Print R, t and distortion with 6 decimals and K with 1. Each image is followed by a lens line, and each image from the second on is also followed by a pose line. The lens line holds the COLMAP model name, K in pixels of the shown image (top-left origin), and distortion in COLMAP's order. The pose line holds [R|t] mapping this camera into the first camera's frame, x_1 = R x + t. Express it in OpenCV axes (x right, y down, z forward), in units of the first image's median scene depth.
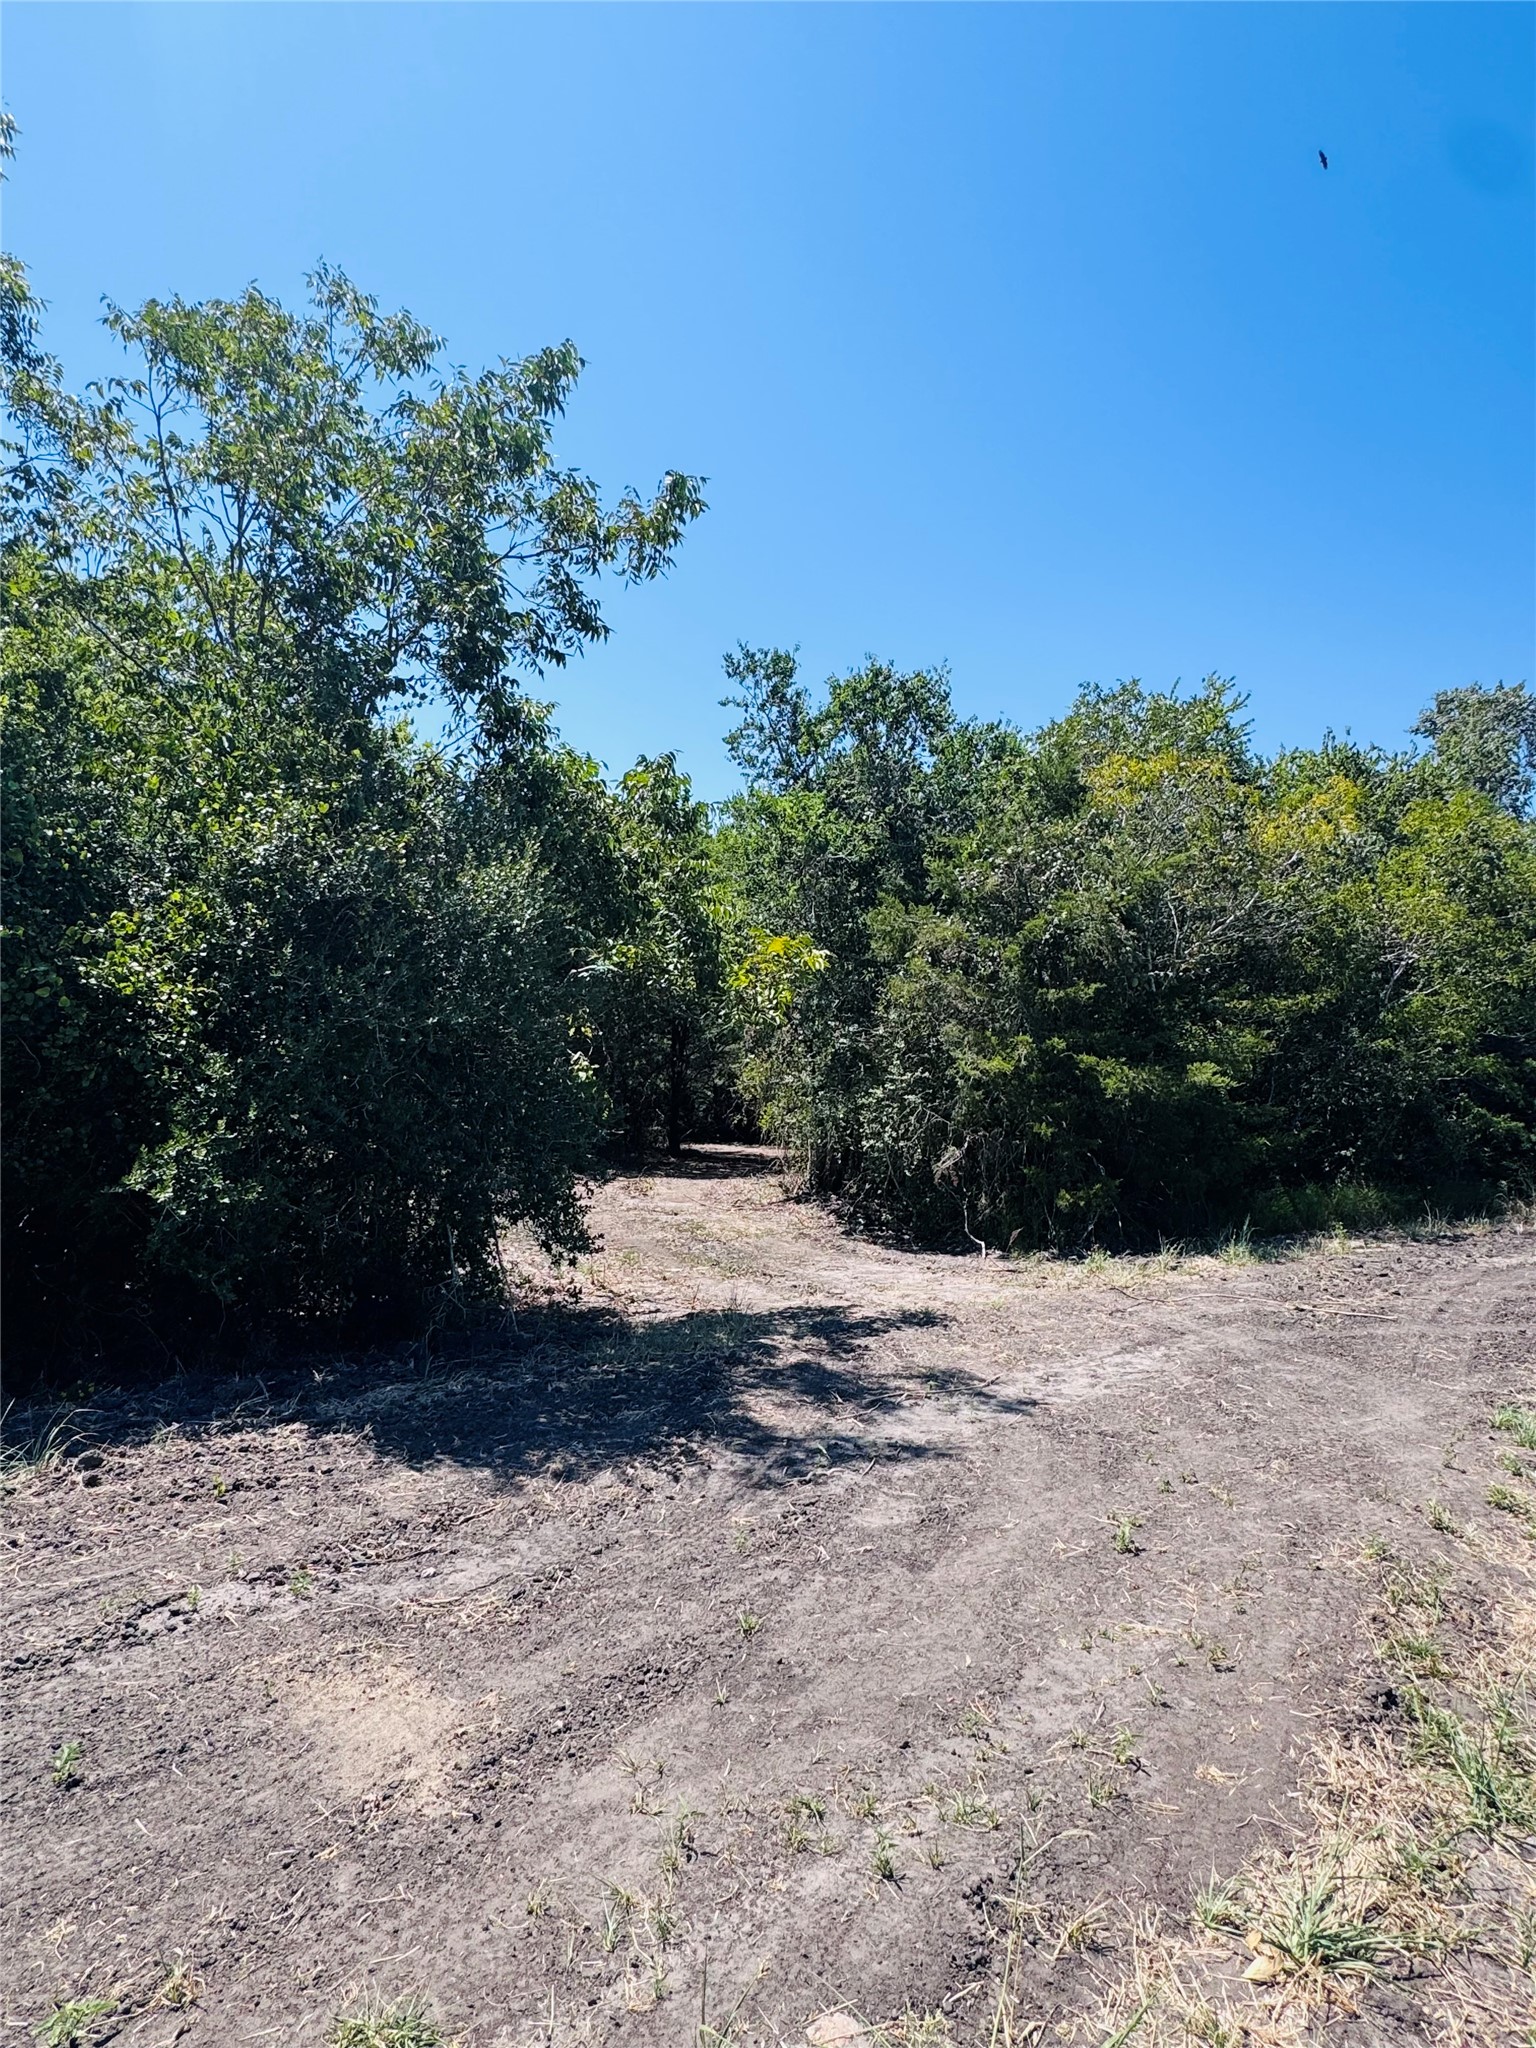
lens RADIAL K [[1100.2, 0, 768.0], [0, 1100.2, 1024.0], [0, 0, 1]] dist [0.000421, 0.000338]
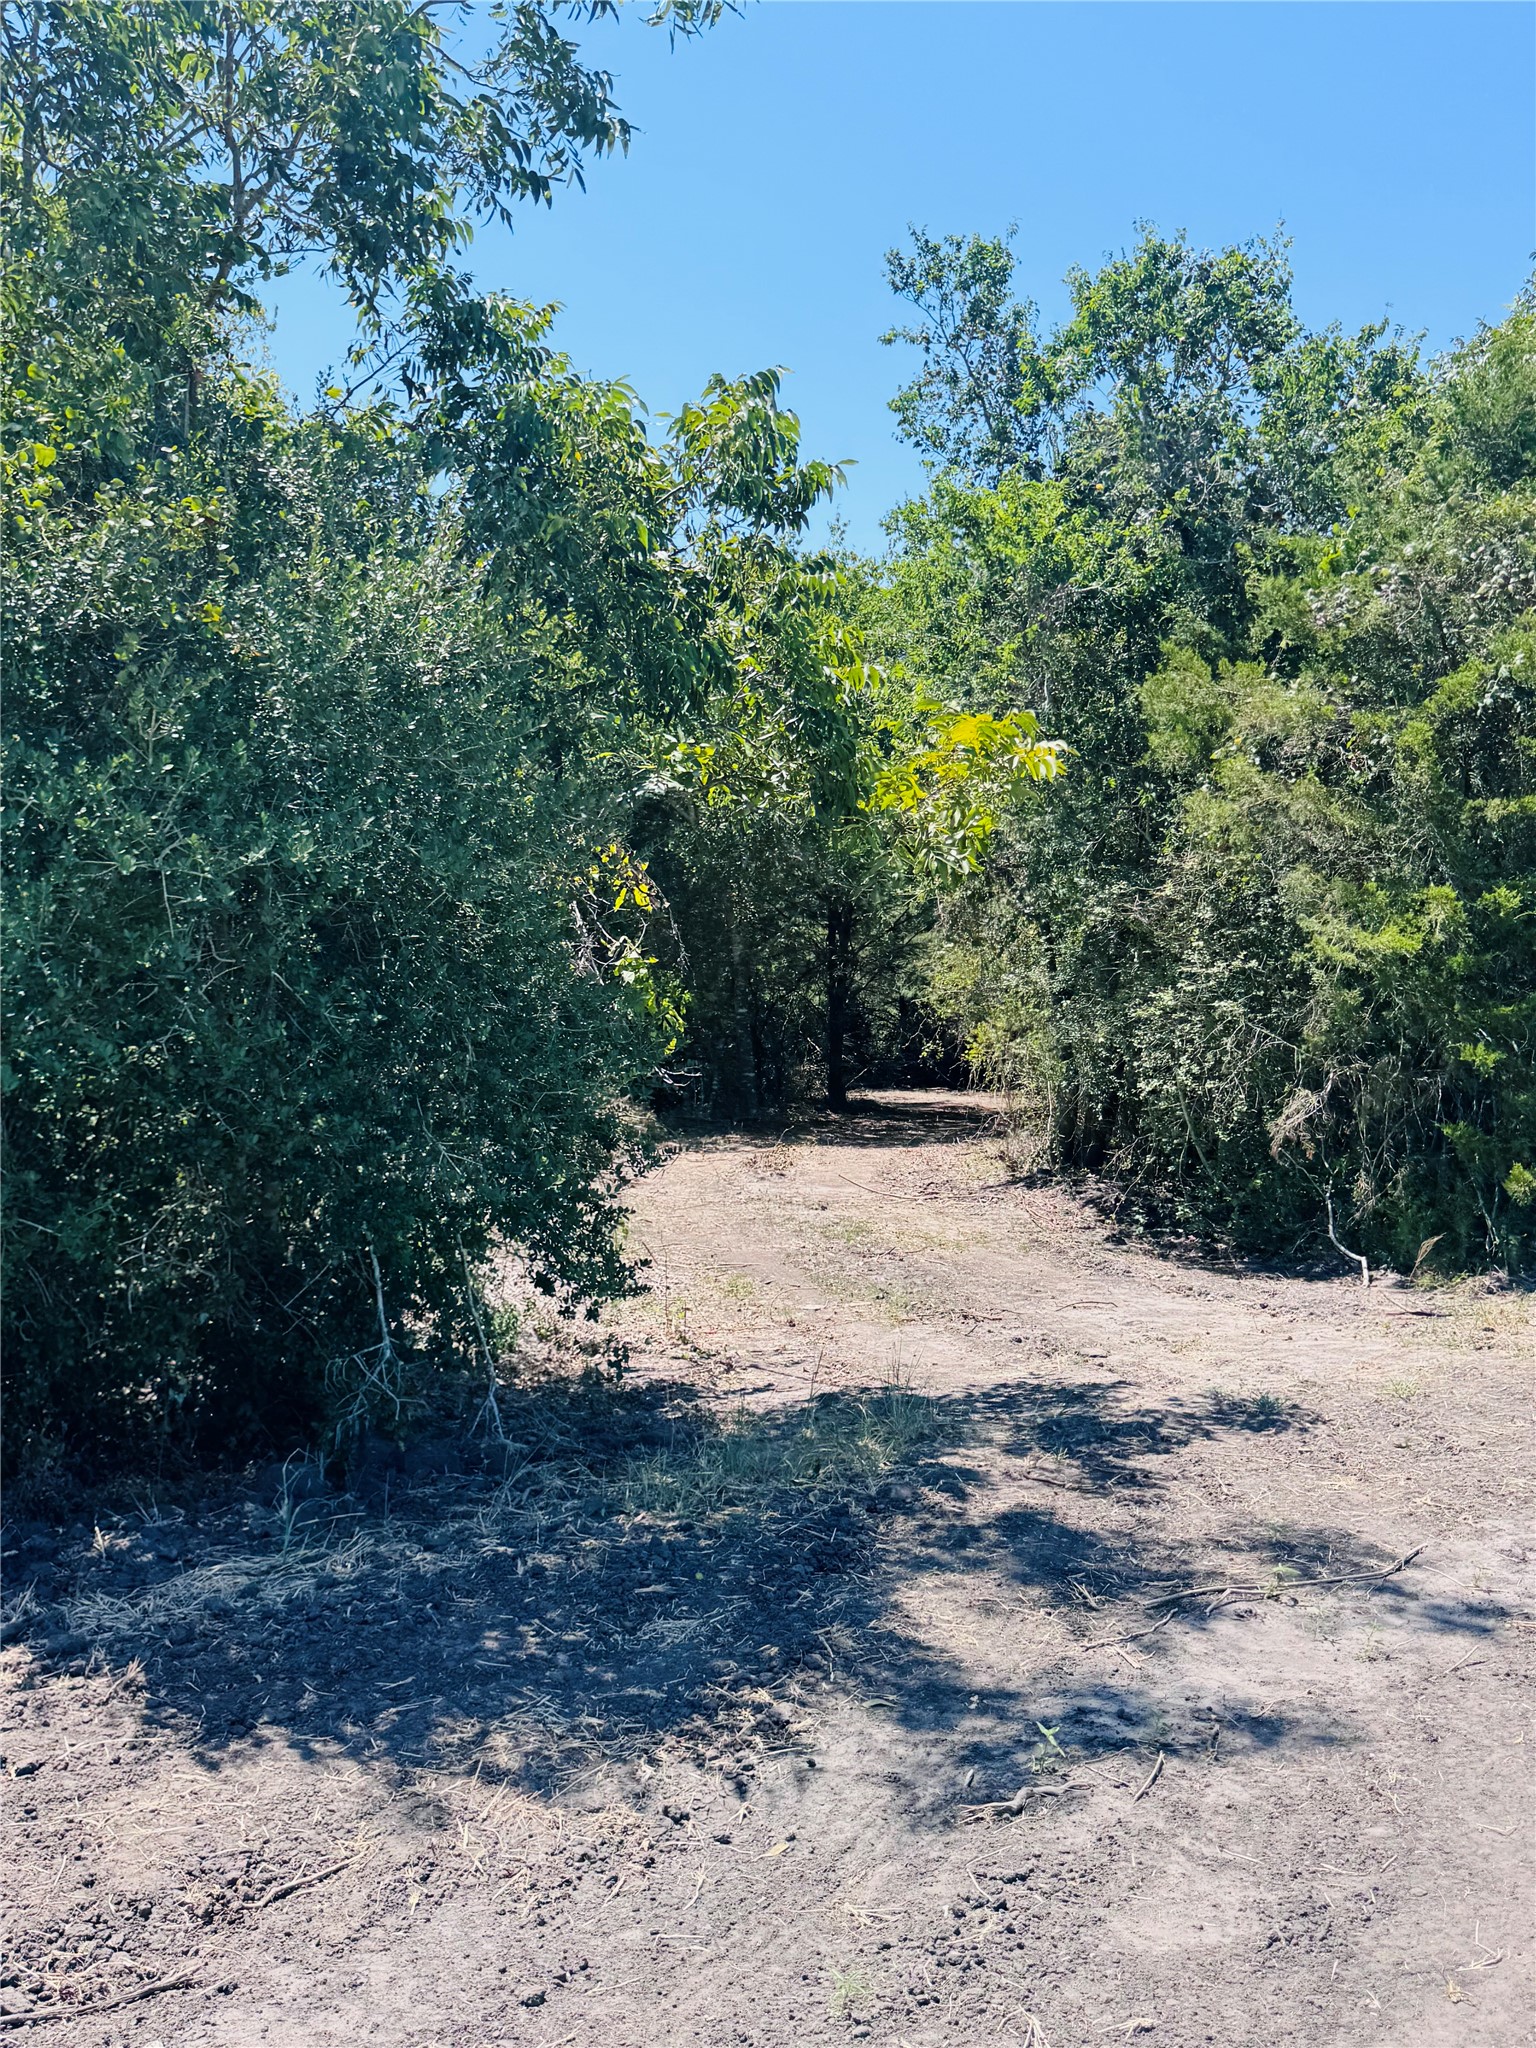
lens RADIAL K [[1692.0, 0, 745.4], [0, 1692.0, 1021.6], [0, 0, 1]] dist [0.177676, -0.386917]
pose [[0.989409, -0.022951, -0.143327, 0.011119], [0.032618, 0.997322, 0.065463, 0.009475], [0.141441, -0.069444, 0.987508, 0.090759]]
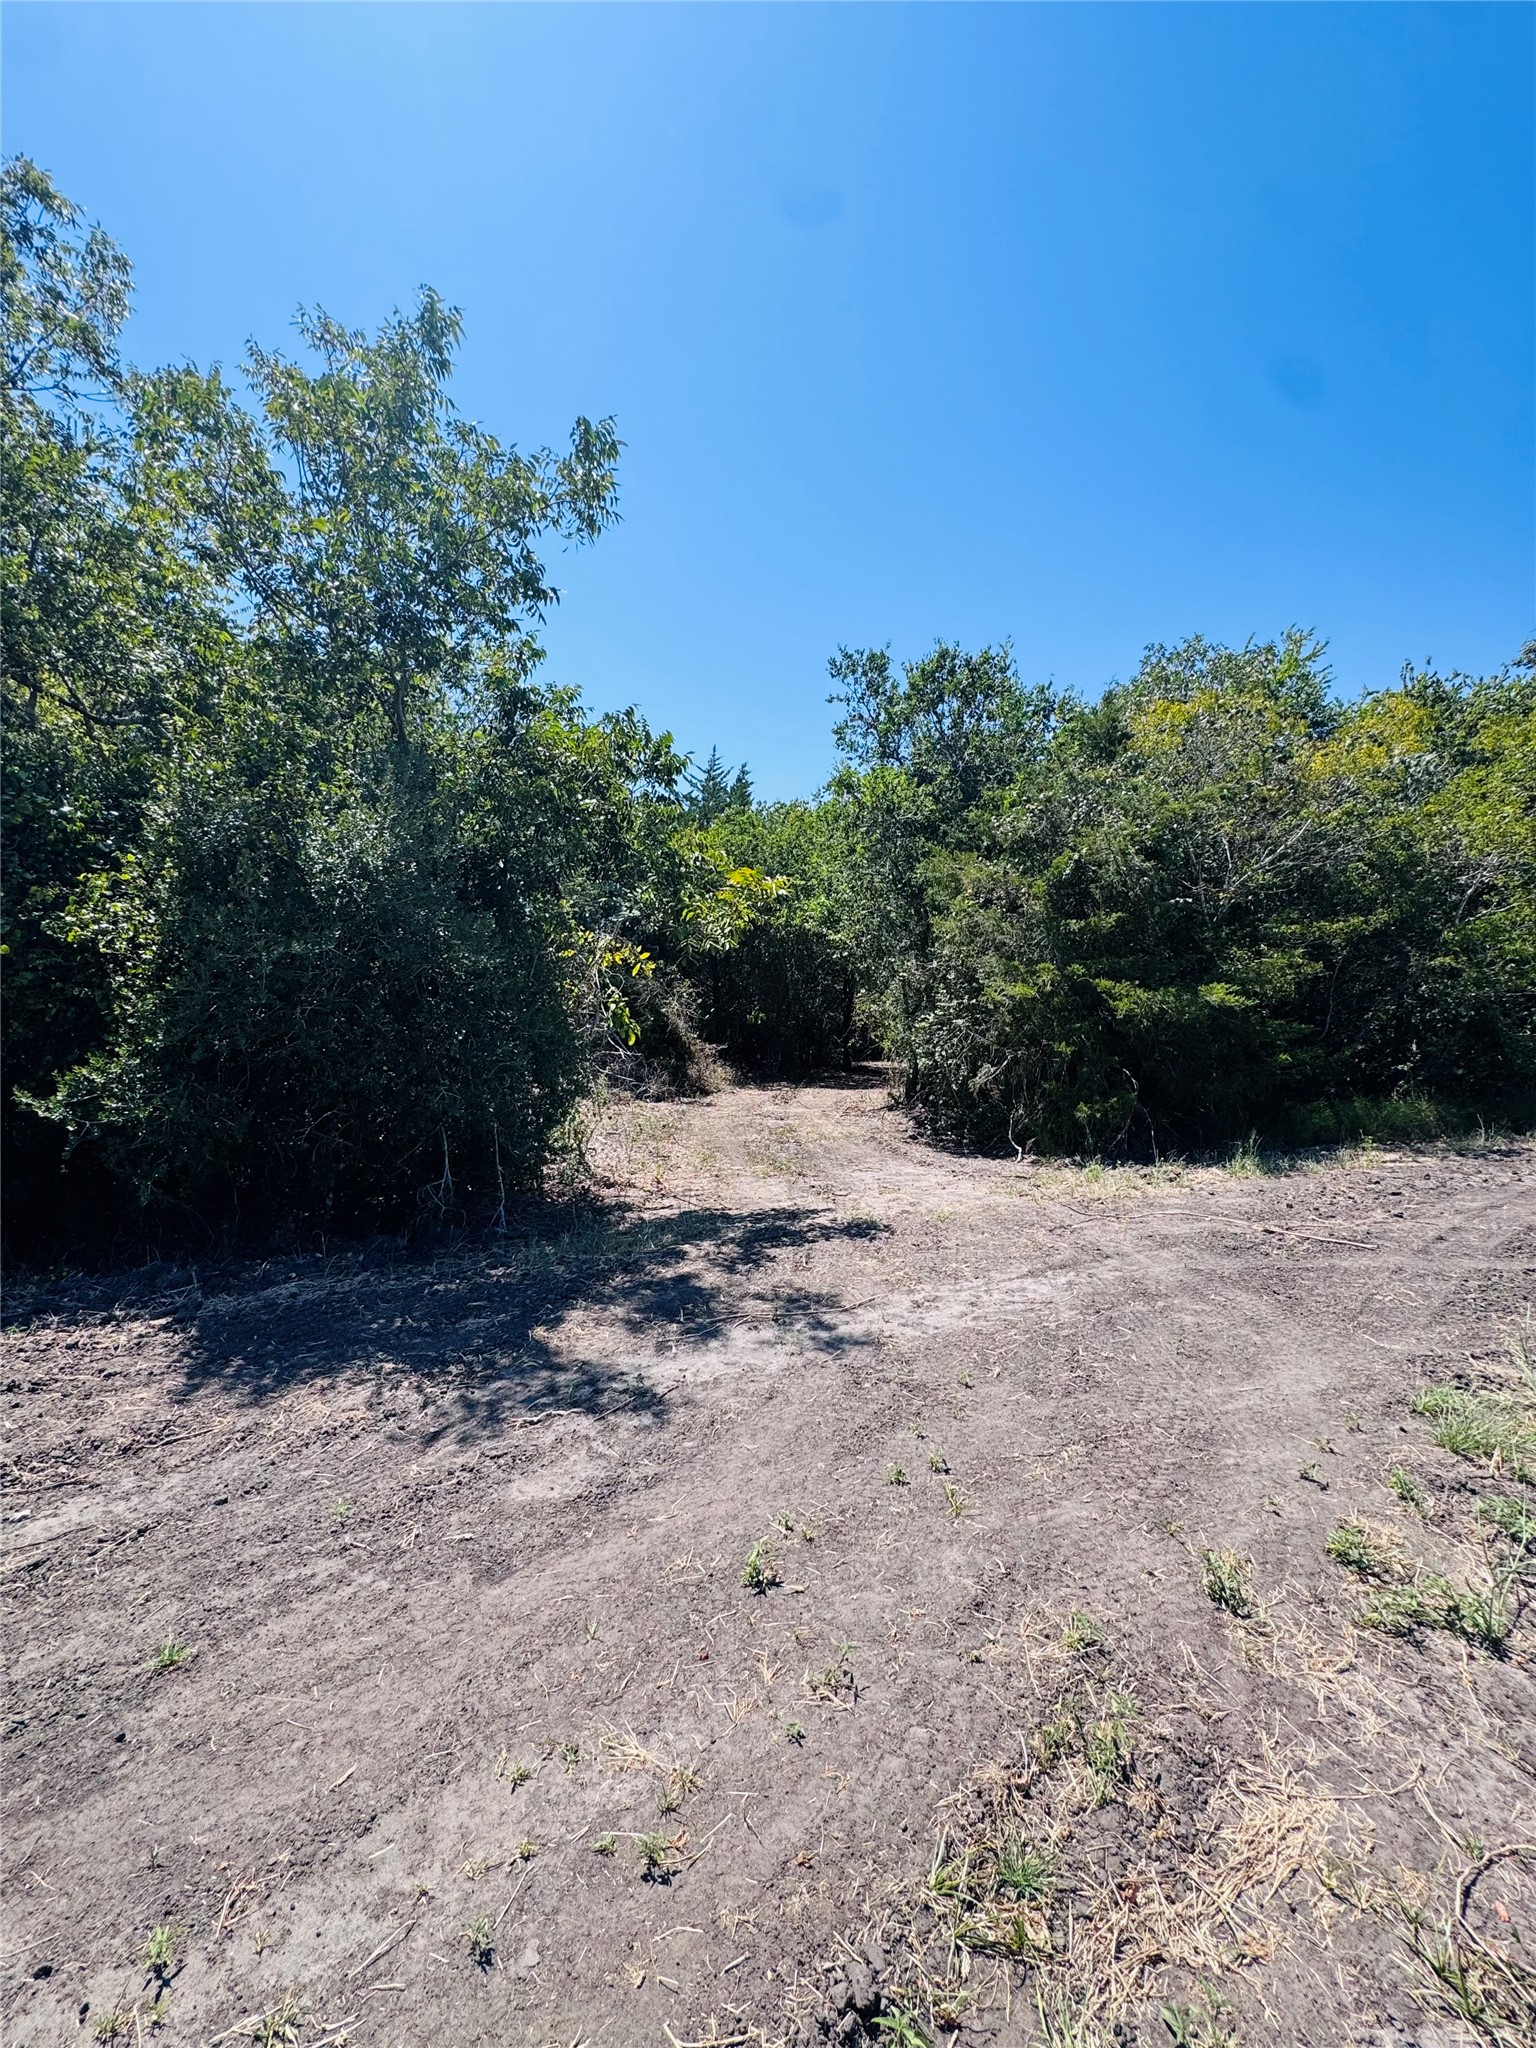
lens RADIAL K [[813.6, 0, 768.0], [0, 813.6, 1024.0], [0, 0, 1]] dist [0.000650, 0.000103]
pose [[0.973048, -0.016909, -0.229983, 0.138014], [0.031383, 0.997739, 0.059423, 0.013060], [0.228459, -0.065039, 0.971379, 0.134210]]
